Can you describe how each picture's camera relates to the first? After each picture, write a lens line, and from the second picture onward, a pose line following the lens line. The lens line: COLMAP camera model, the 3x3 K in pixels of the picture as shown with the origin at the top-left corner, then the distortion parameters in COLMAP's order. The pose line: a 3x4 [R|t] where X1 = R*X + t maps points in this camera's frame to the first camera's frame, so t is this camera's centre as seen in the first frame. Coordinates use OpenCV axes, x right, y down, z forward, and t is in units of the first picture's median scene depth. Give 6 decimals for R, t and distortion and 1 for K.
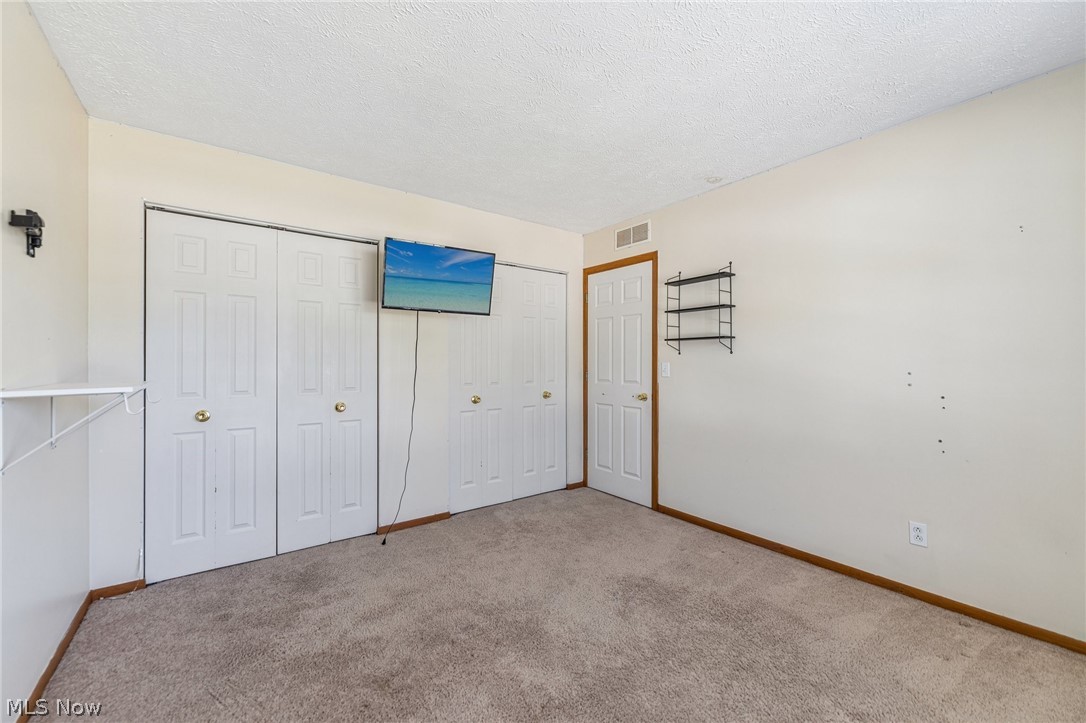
lens RADIAL K [[430.3, 0, 537.5], [0, 430.3, 360.6], [0, 0, 1]] dist [-0.010477, -0.000069]
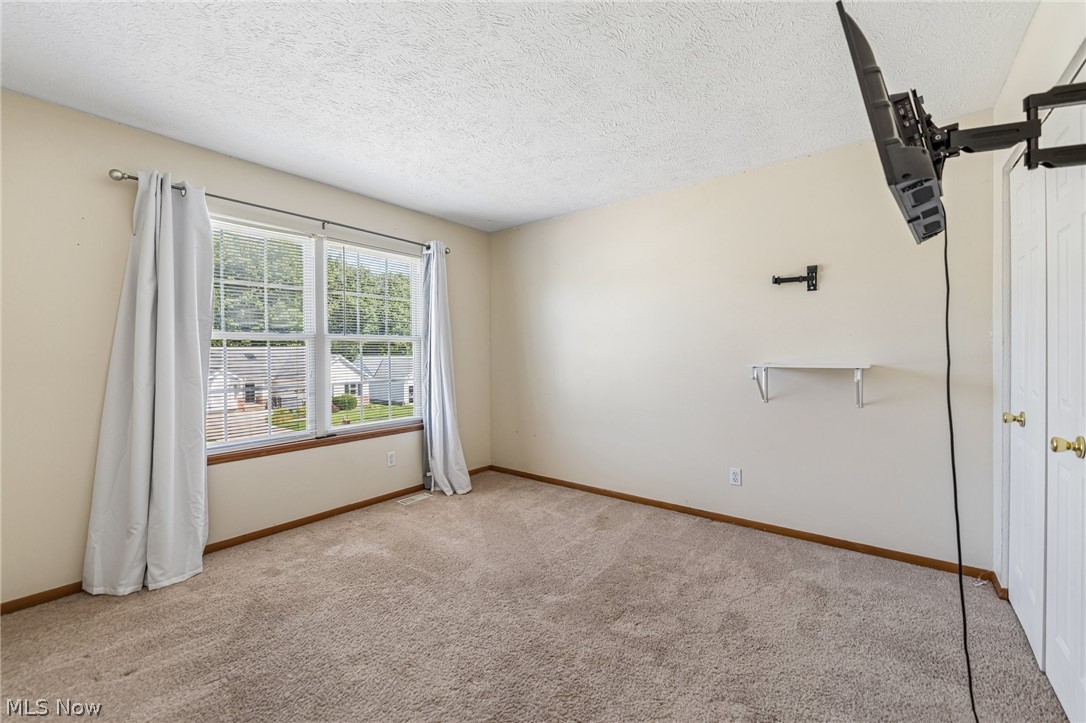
lens RADIAL K [[438.9, 0, 542.3], [0, 438.9, 350.2], [0, 0, 1]] dist [-0.000578, -0.000135]
pose [[-0.964021, 0.004839, -0.265784, 0.201486], [0.006846, 0.999955, -0.006623, 0.005741], [0.265740, -0.008204, -0.964010, 1.282587]]
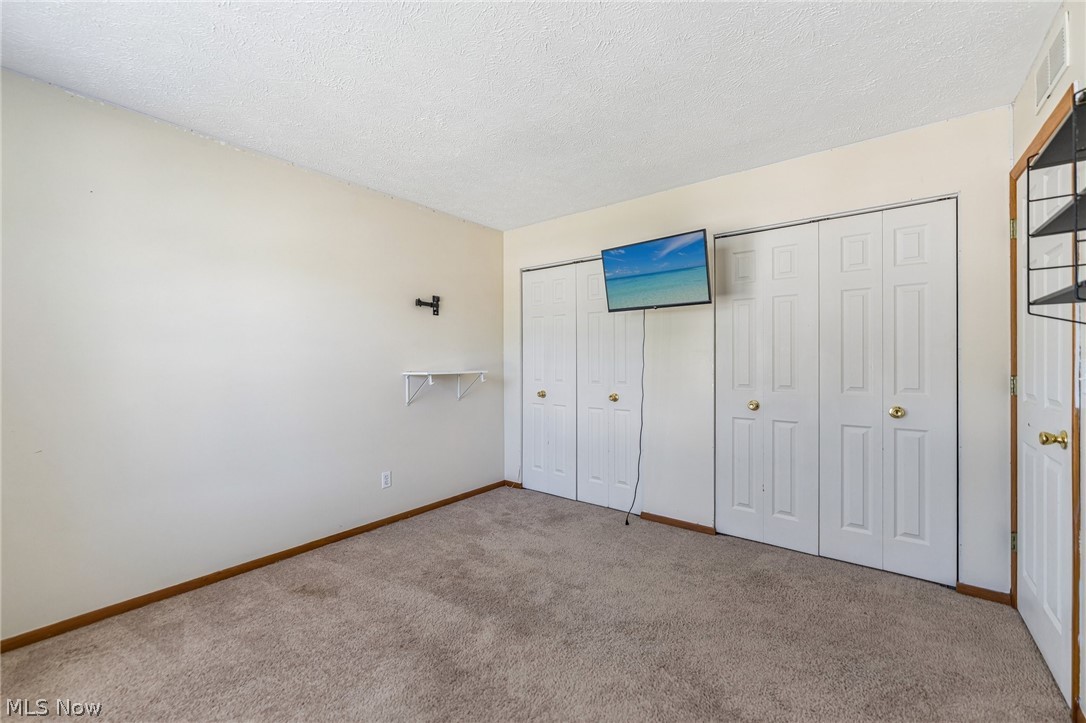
lens RADIAL K [[430.3, 0, 537.5], [0, 430.3, 360.6], [0, 0, 1]] dist [-0.010477, -0.000069]
pose [[0.253148, -0.001670, -0.967426, 0.631417], [0.009537, 0.999954, 0.000769, 0.004445], [0.967380, -0.009421, 0.253153, 0.488709]]
